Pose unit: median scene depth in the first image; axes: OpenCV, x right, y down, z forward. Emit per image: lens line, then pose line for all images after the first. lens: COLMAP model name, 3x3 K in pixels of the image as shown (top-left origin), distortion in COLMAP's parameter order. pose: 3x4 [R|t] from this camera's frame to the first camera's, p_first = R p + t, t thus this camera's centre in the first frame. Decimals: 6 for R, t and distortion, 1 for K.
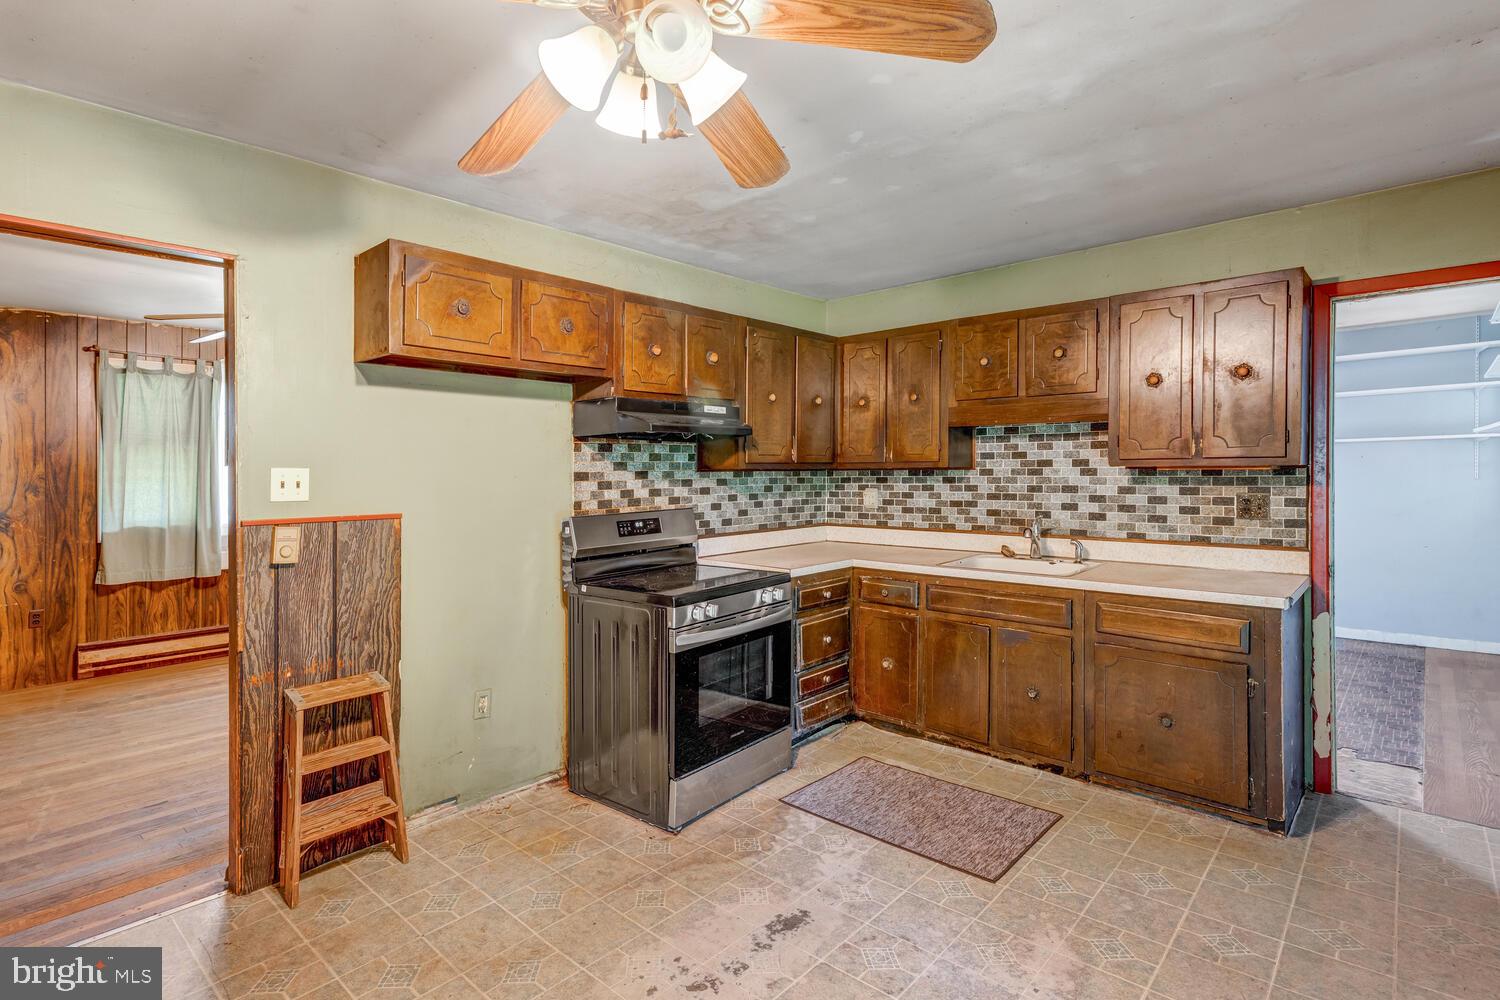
lens RADIAL K [[741.5, 0, 729.8], [0, 741.5, 479.7], [0, 0, 1]] dist [-0.000009, -0.000890]
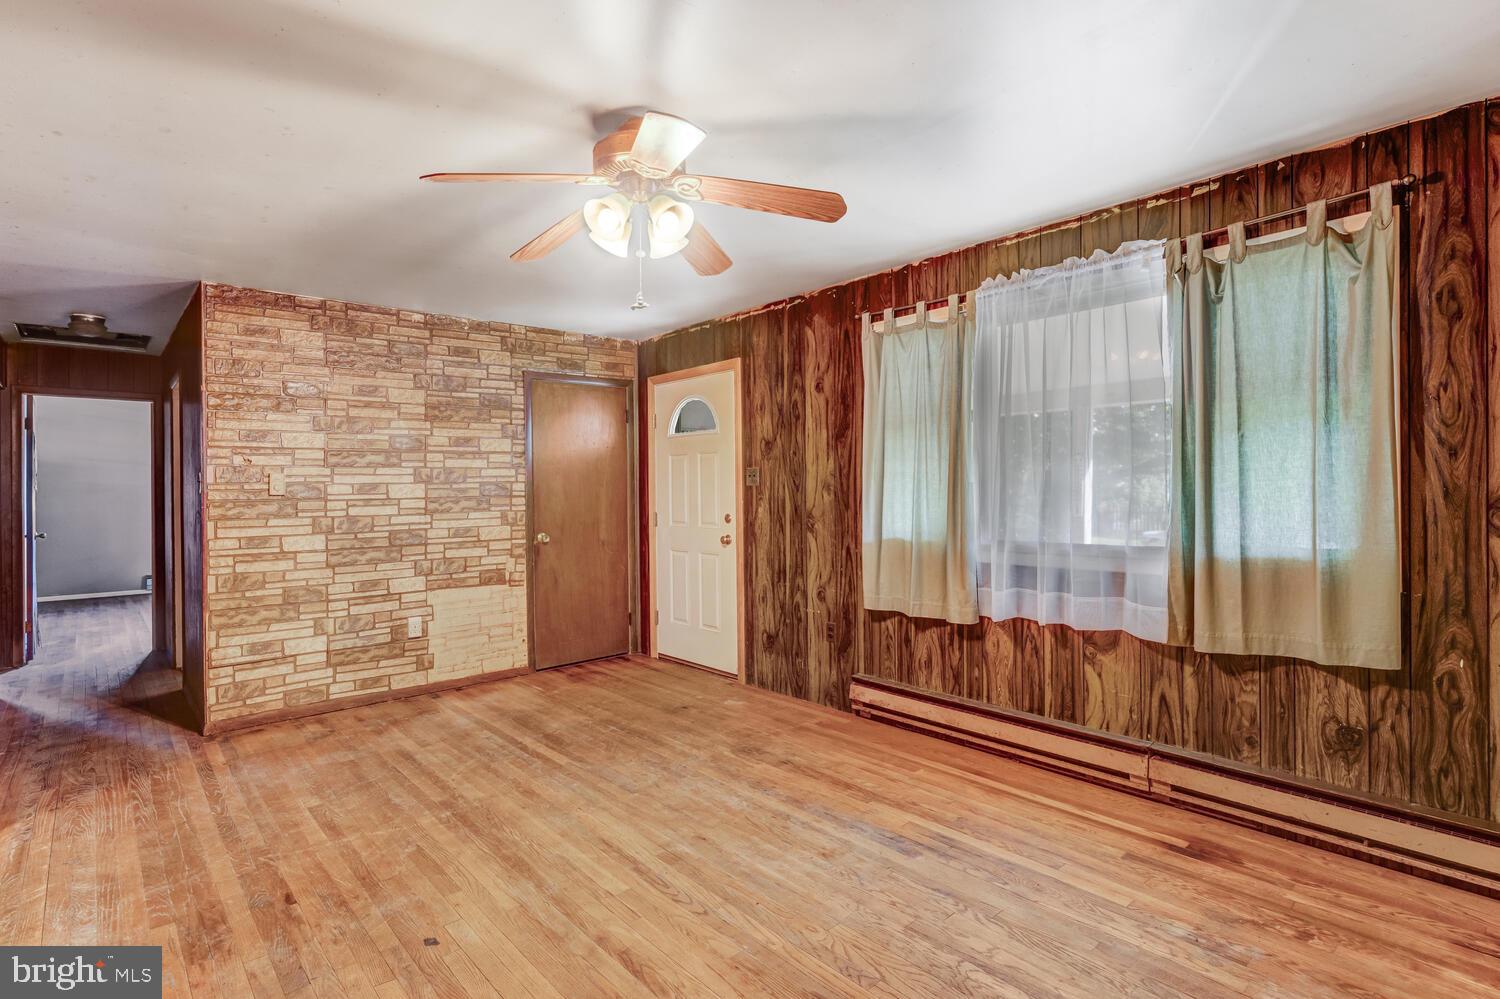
lens RADIAL K [[741.5, 0, 754.0], [0, 741.5, 484.1], [0, 0, 1]] dist [-0.000009, -0.000890]
pose [[-0.085538, -0.000625, -0.996335, -0.047742], [-0.000934, 0.999999, -0.000547, 0.011992], [0.996334, 0.000884, -0.085538, 1.226079]]
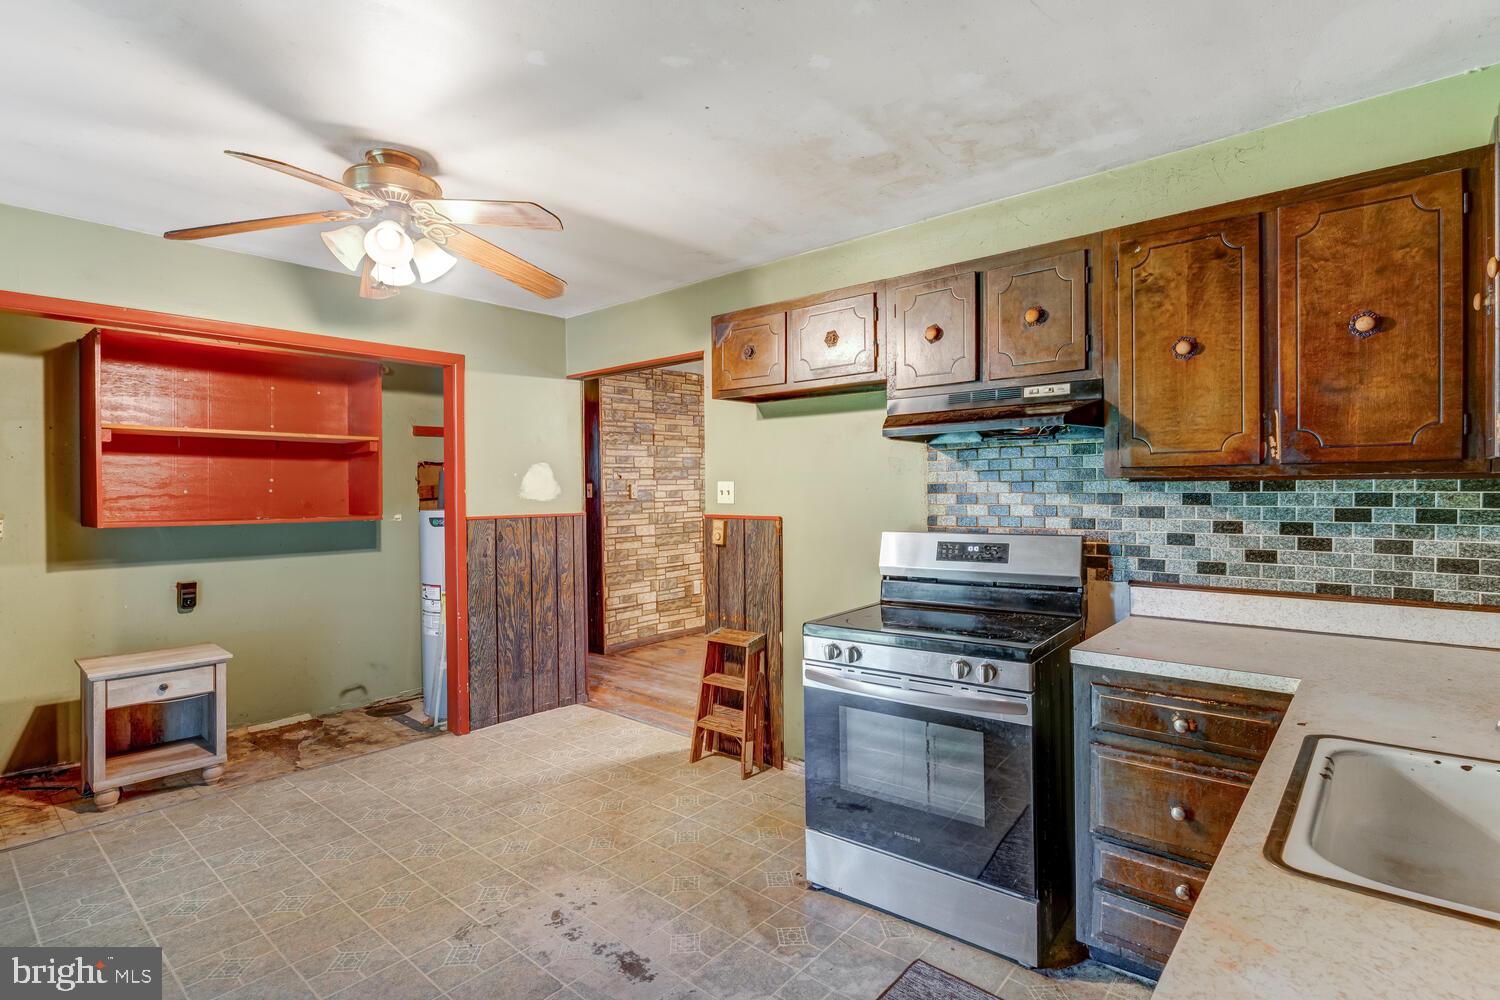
lens RADIAL K [[741.5, 0, 745.9], [0, 741.5, 486.1], [0, 0, 1]] dist [-0.000009, -0.000890]
pose [[0.030900, 0.006000, -0.999504, 0.584757], [-0.002579, 0.999979, 0.005923, -0.009858], [0.999519, 0.002394, 0.030915, 0.637802]]
